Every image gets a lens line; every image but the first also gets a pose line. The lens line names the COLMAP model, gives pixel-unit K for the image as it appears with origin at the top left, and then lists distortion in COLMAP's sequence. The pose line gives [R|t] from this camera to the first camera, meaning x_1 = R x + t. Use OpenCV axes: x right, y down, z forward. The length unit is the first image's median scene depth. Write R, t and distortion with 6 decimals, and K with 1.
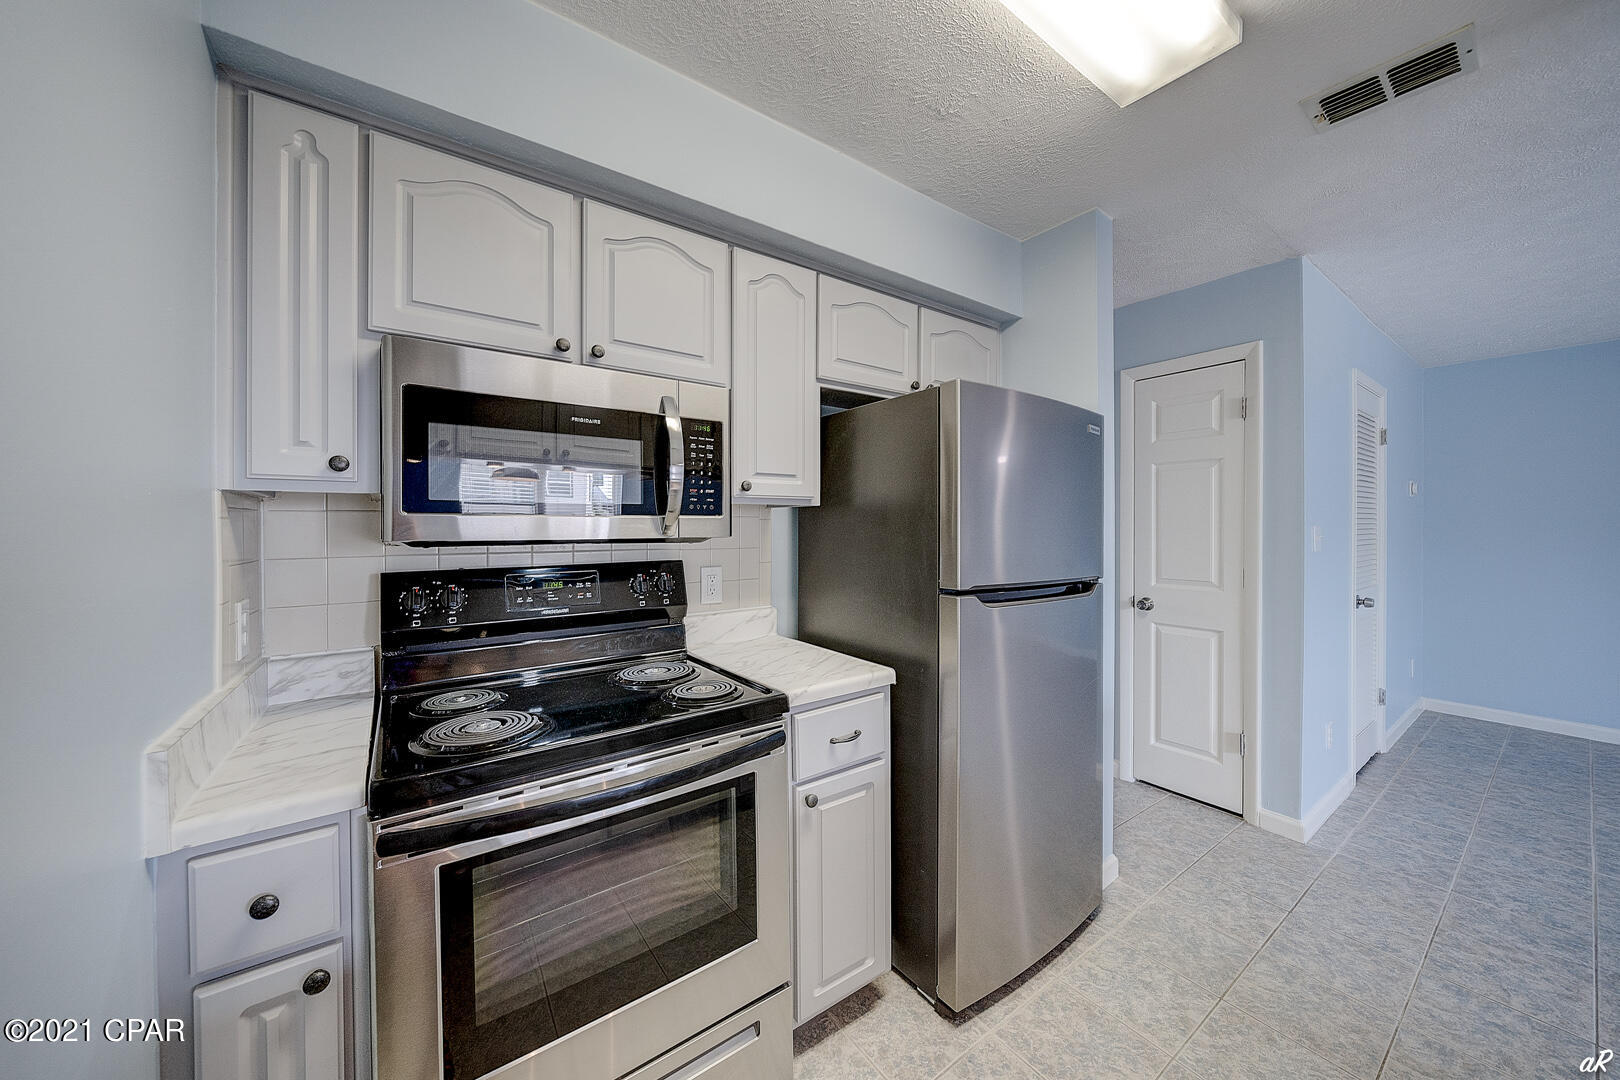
lens RADIAL K [[566.6, 0, 805.3], [0, 566.6, 528.8], [0, 0, 1]] dist [-0.000632, 0.000058]
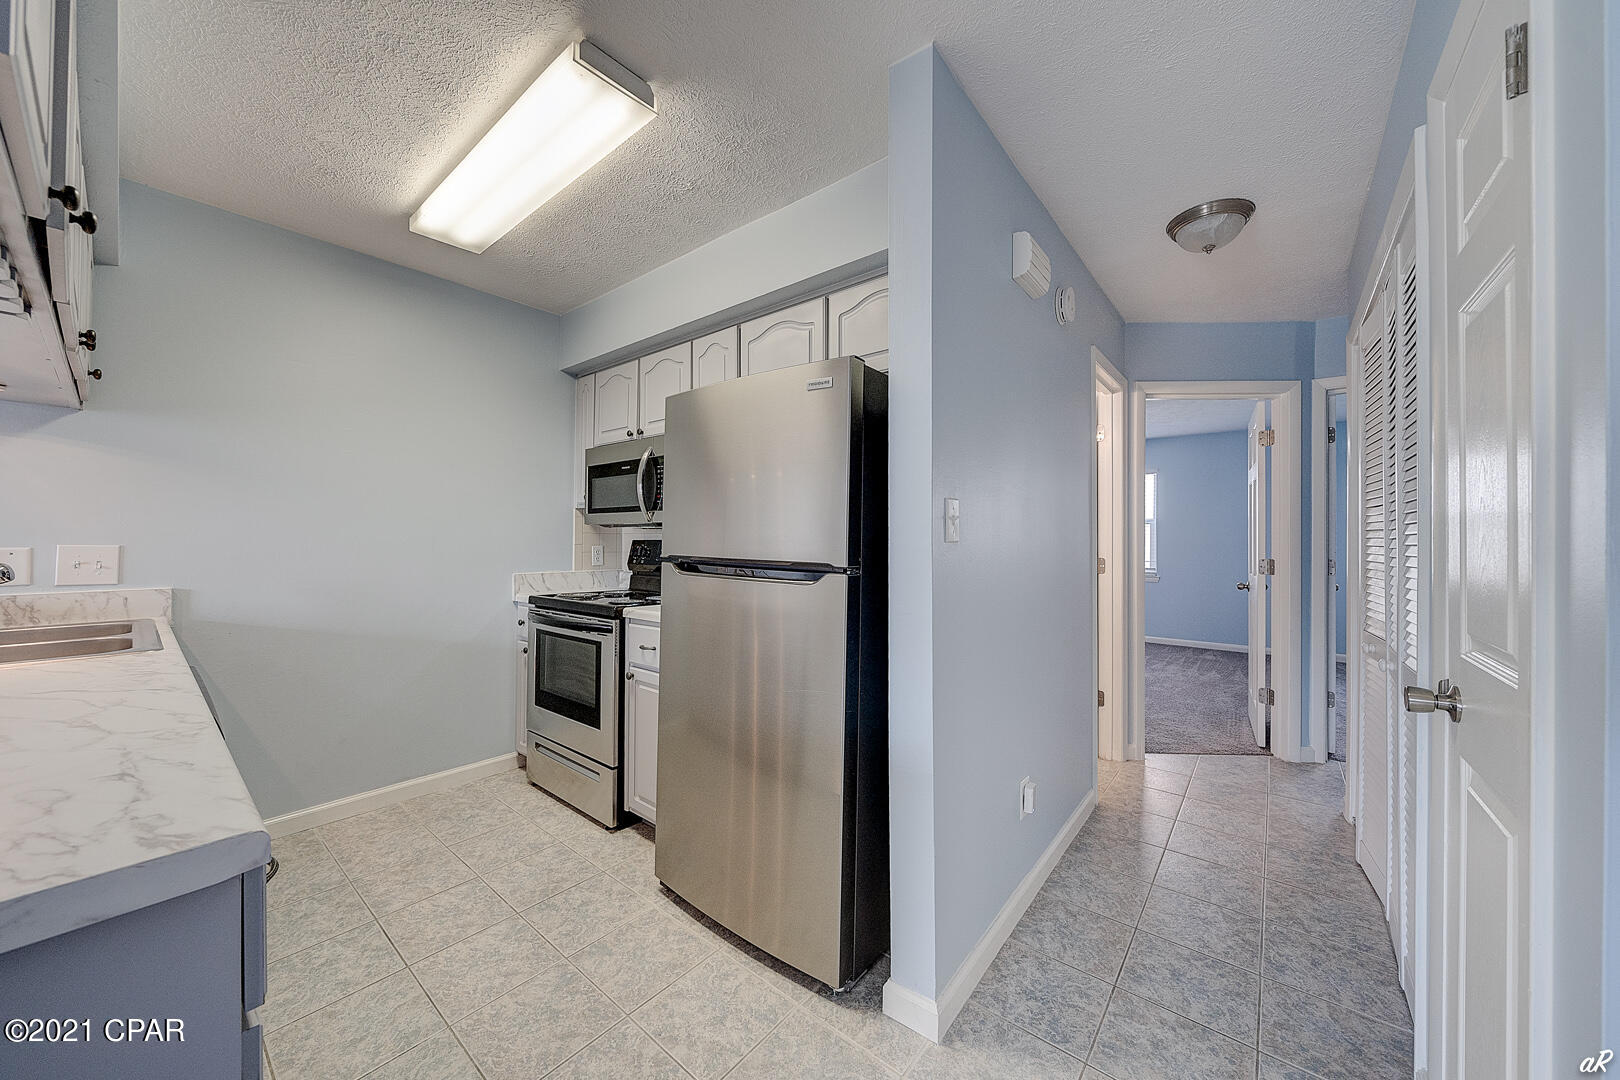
lens RADIAL K [[571.6, 0, 810.0], [0, 571.6, 540.0], [0, 0, 1]] dist [-0.004667, -0.000135]
pose [[0.259650, -0.001601, -0.965701, 1.704765], [-0.014998, 0.999871, -0.005690, 0.075186], [0.965586, 0.015961, 0.259593, 1.022159]]
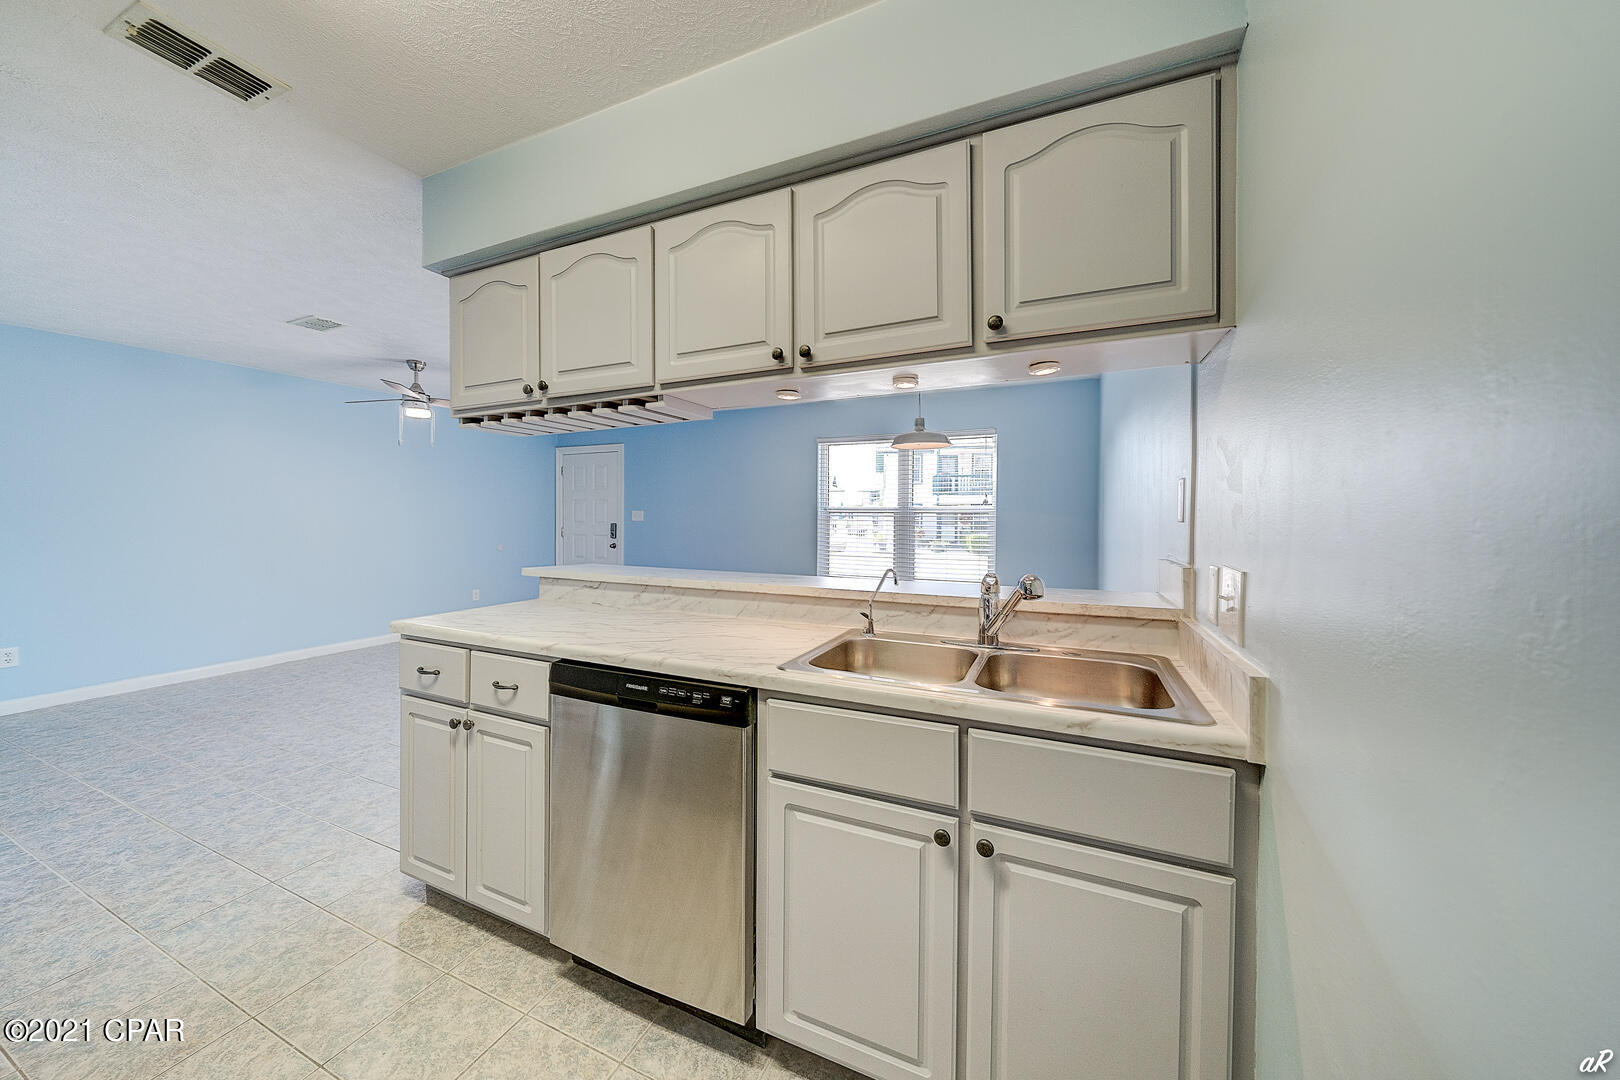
lens RADIAL K [[577.8, 0, 792.1], [0, 577.8, 523.7], [0, 0, 1]] dist [-0.008622, -0.000091]
pose [[-0.502632, -0.015168, 0.864368, -0.409932], [-0.003611, 0.999874, 0.015446, 0.026130], [-0.864493, 0.004642, -0.502623, 0.619167]]
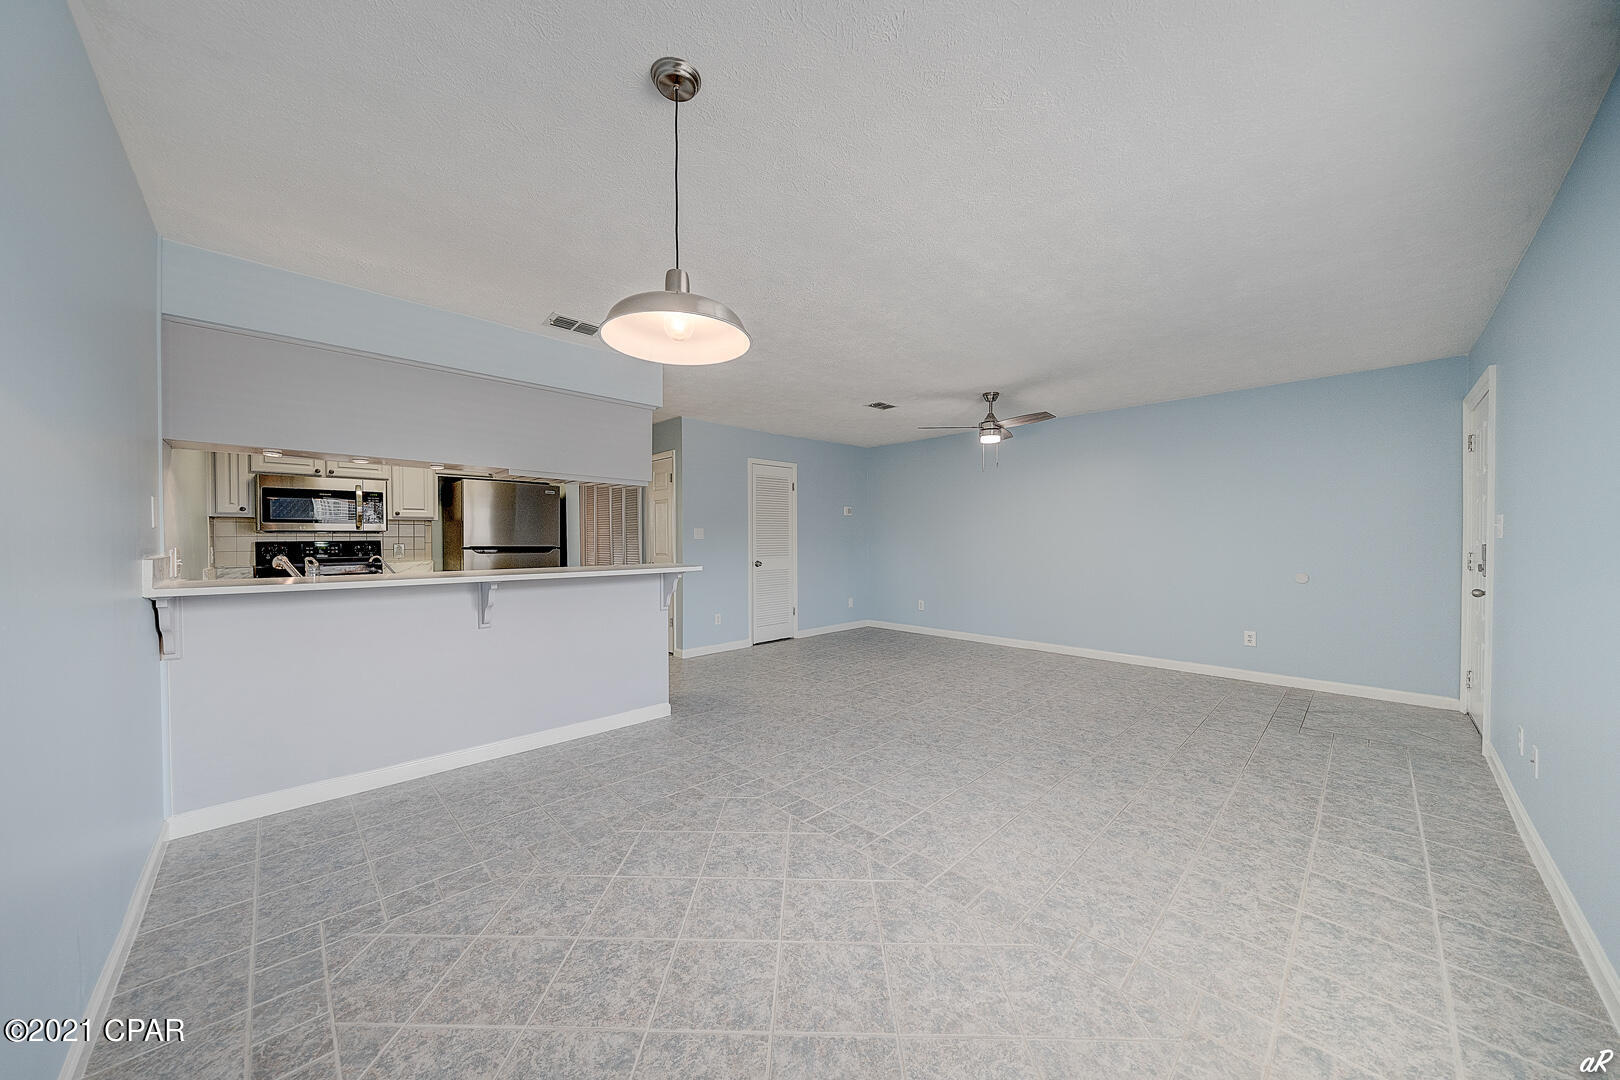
lens RADIAL K [[550.9, 0, 804.3], [0, 550.9, 541.3], [0, 0, 1]] dist [-0.001122, -0.000021]
pose [[0.990154, -0.005118, 0.139890, 1.768639], [0.005403, 0.999984, -0.001655, 0.094377], [-0.139879, 0.002394, 0.990166, -2.357359]]
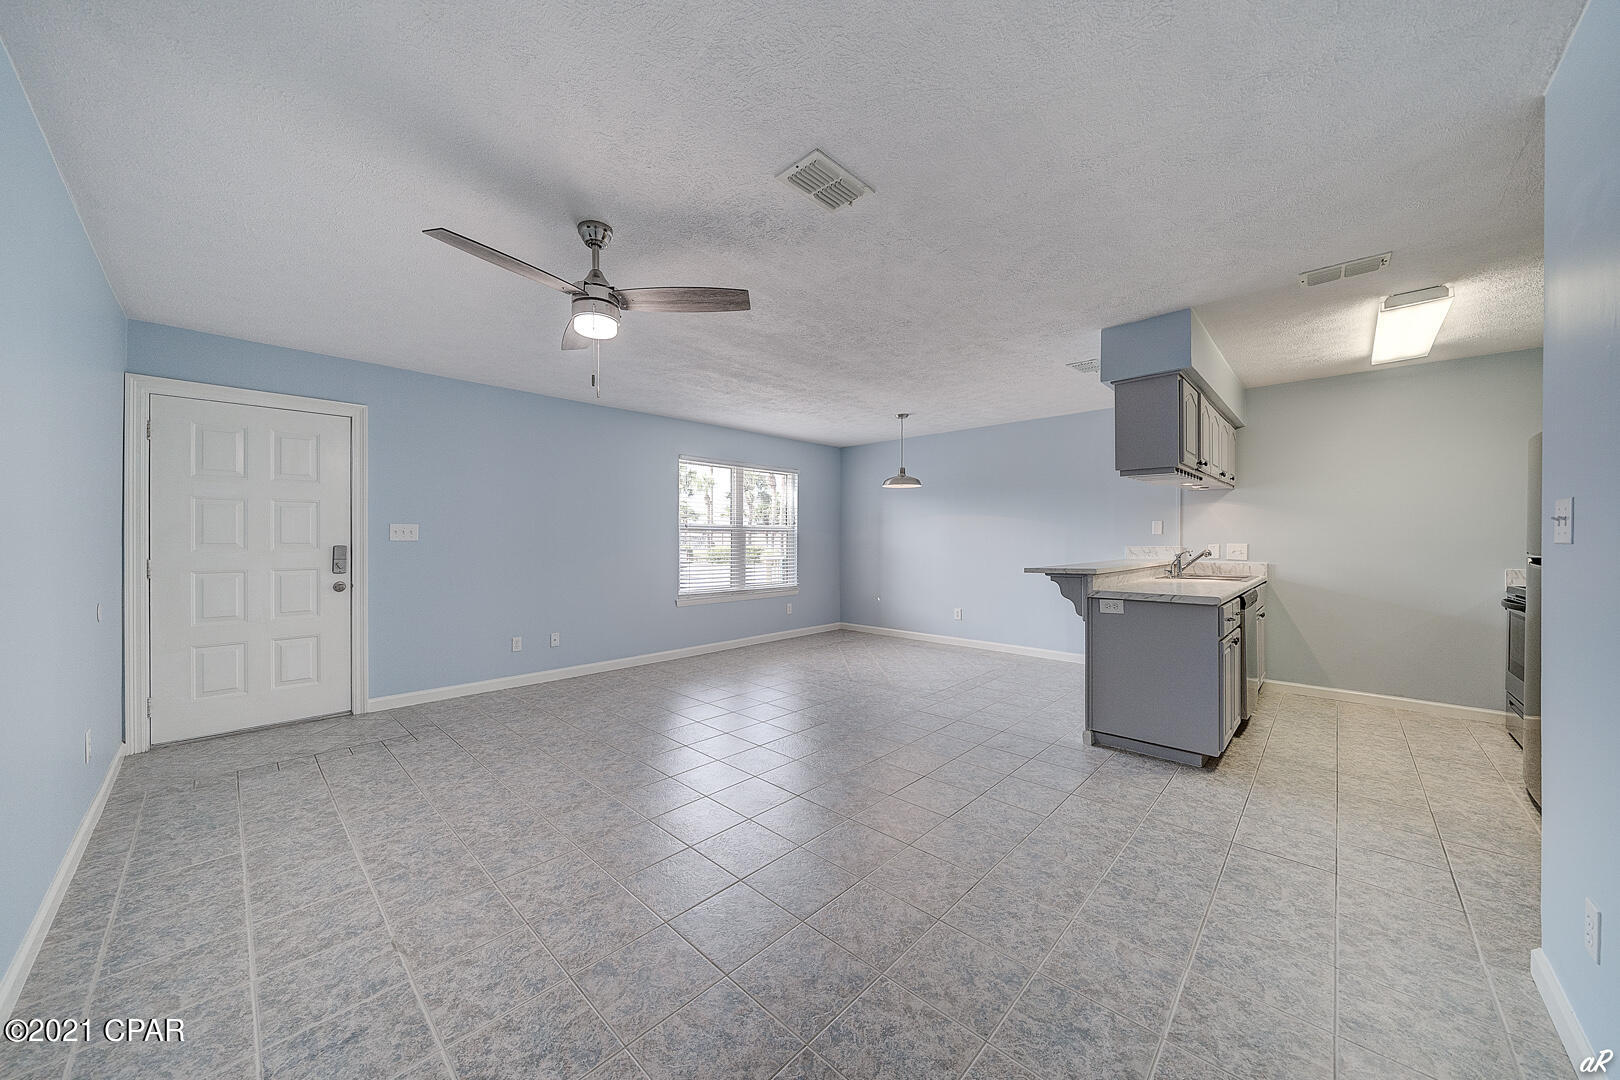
lens RADIAL K [[554.8, 0, 804.2], [0, 554.8, 538.6], [0, 0, 1]] dist [-0.004838, 0.000012]
pose [[-0.982548, -0.000110, -0.186008, 3.084380], [-0.001078, 0.999986, 0.005104, 0.058067], [0.186005, 0.005216, -0.982535, 2.454799]]
